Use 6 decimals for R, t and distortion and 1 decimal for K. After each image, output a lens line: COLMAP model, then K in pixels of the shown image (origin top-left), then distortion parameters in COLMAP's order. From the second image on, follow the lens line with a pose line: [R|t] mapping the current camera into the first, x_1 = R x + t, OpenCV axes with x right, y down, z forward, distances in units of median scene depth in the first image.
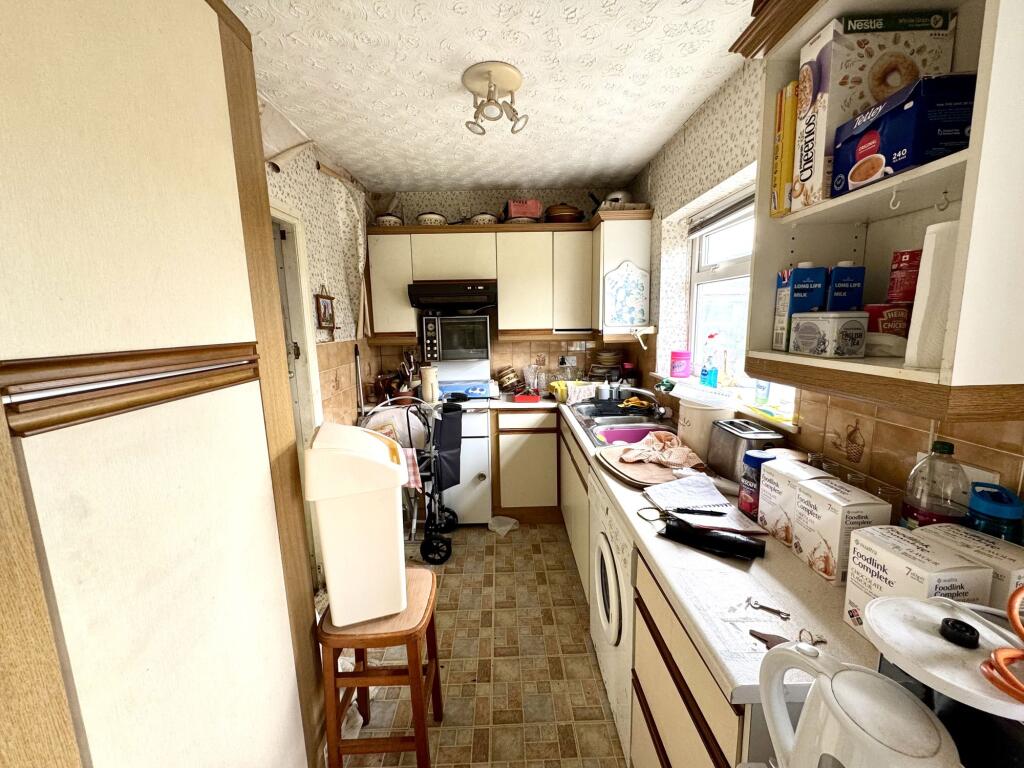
lens RADIAL K [[409.6, 0, 512.0], [0, 409.6, 384.0], [0, 0, 1]] dist [-0.000578, 0.000089]
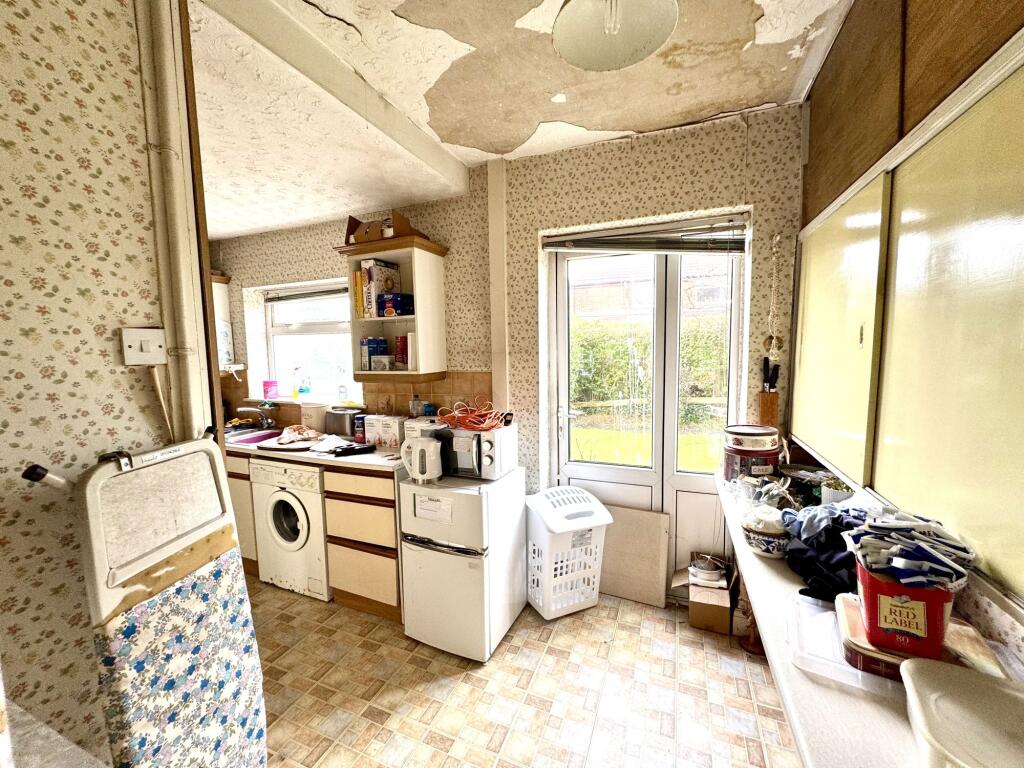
lens RADIAL K [[409.6, 0, 512.0], [0, 409.6, 384.0], [0, 0, 1]] dist [-0.000578, 0.000089]
pose [[0.414140, -0.059201, 0.908286, -1.385126], [0.146923, 0.989145, -0.002519, 0.152345], [-0.898277, 0.134491, 0.418343, -0.928088]]
